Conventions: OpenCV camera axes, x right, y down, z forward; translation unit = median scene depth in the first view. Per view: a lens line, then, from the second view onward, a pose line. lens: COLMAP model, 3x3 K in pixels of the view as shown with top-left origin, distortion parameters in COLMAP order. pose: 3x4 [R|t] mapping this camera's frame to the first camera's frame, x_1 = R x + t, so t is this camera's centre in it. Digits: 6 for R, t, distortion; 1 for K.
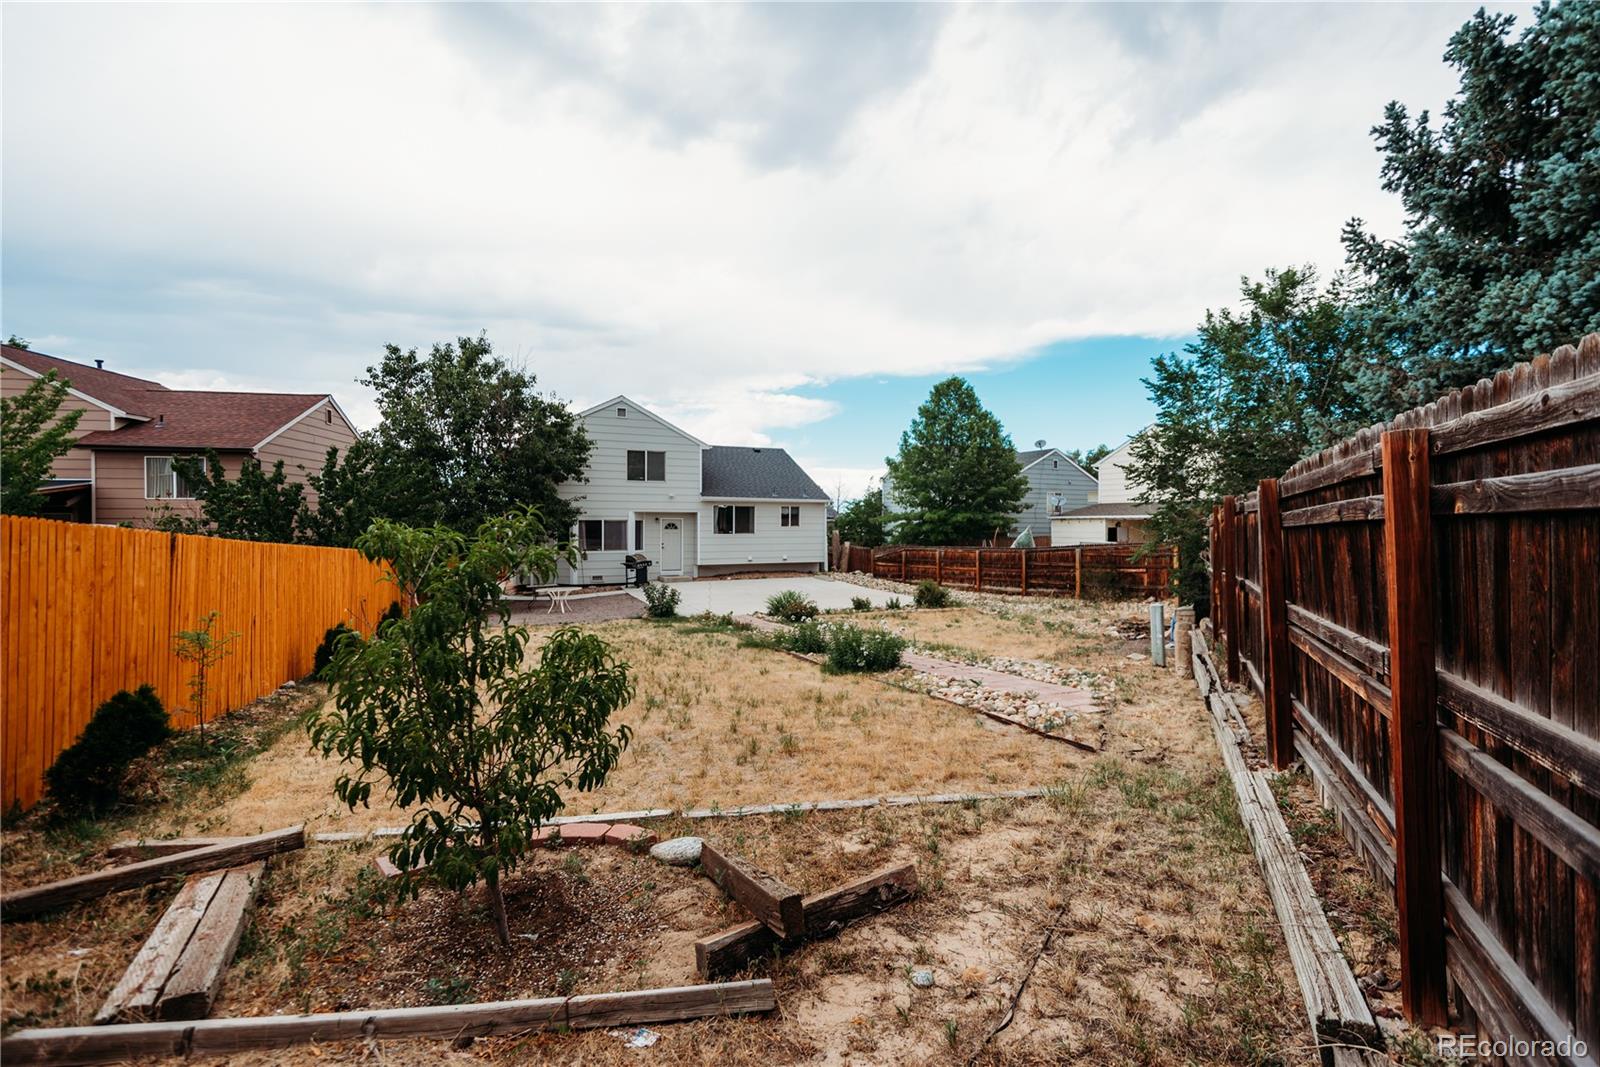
lens RADIAL K [[742.6, 0, 783.3], [0, 742.6, 515.5], [0, 0, 1]] dist [0.037550, -0.023171]
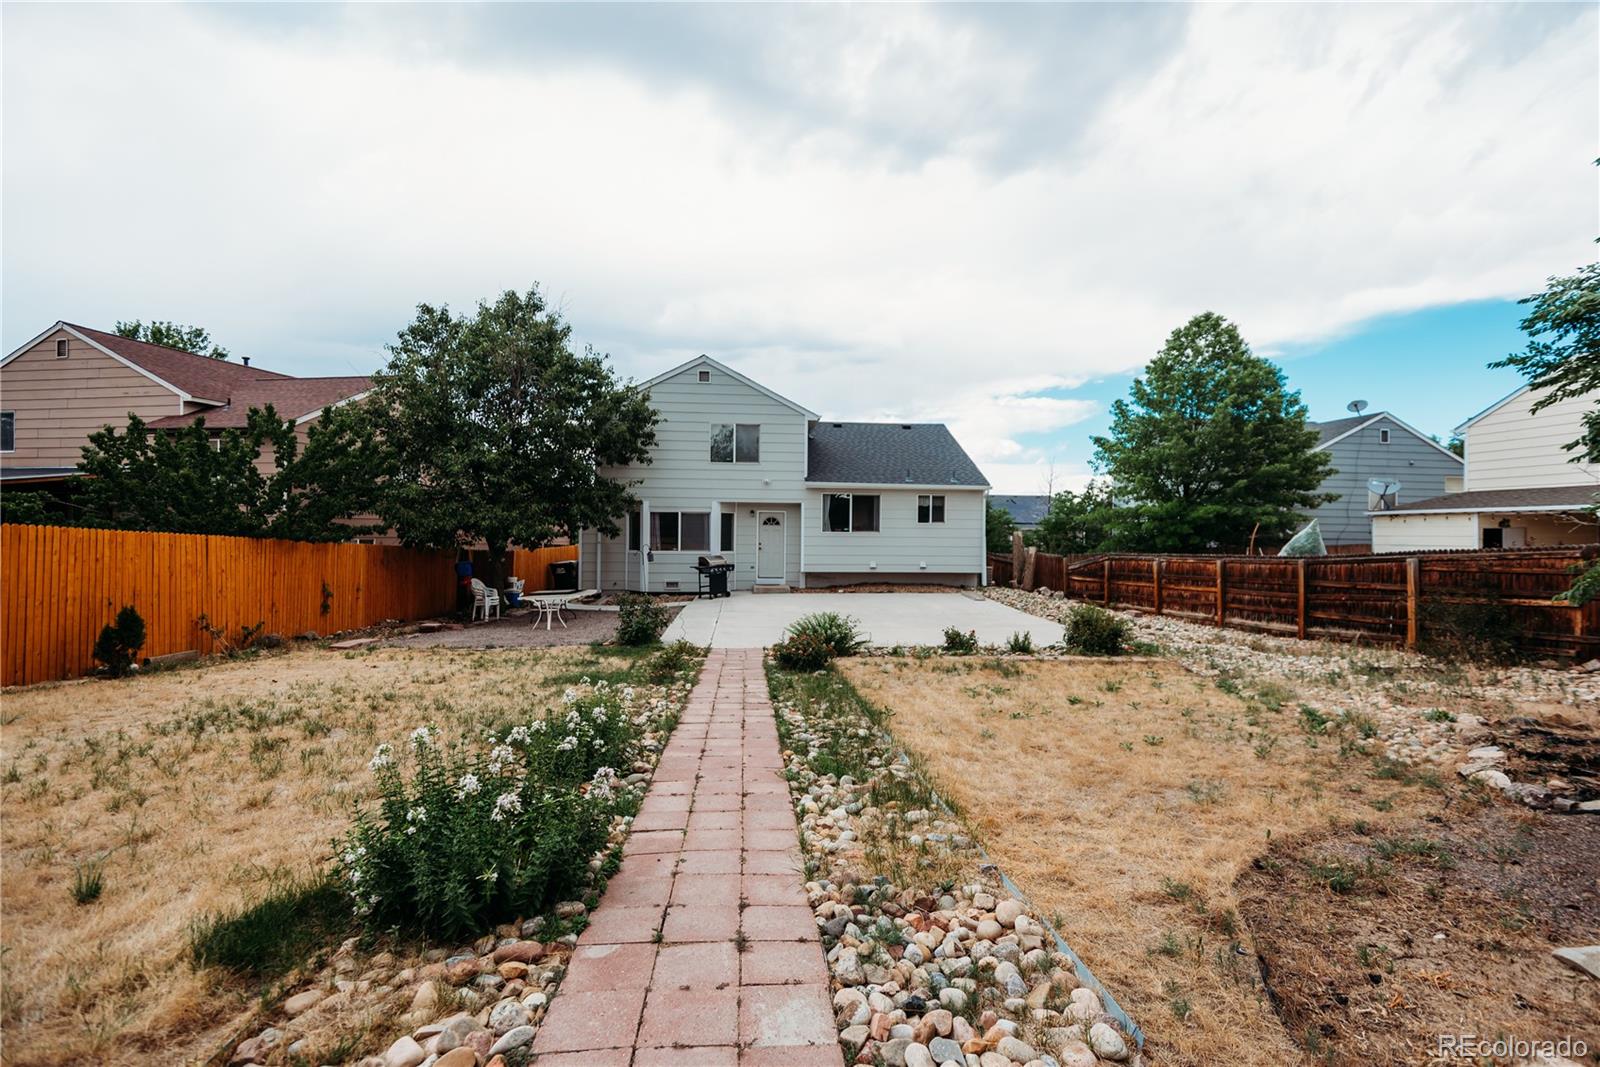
lens RADIAL K [[742.6, 0, 783.3], [0, 742.6, 515.5], [0, 0, 1]] dist [0.037550, -0.023171]
pose [[0.942309, 0.000023, -0.334745, 0.124159], [-0.005178, 0.999881, -0.014508, 0.020004], [0.334705, 0.015404, 0.942197, 0.279134]]
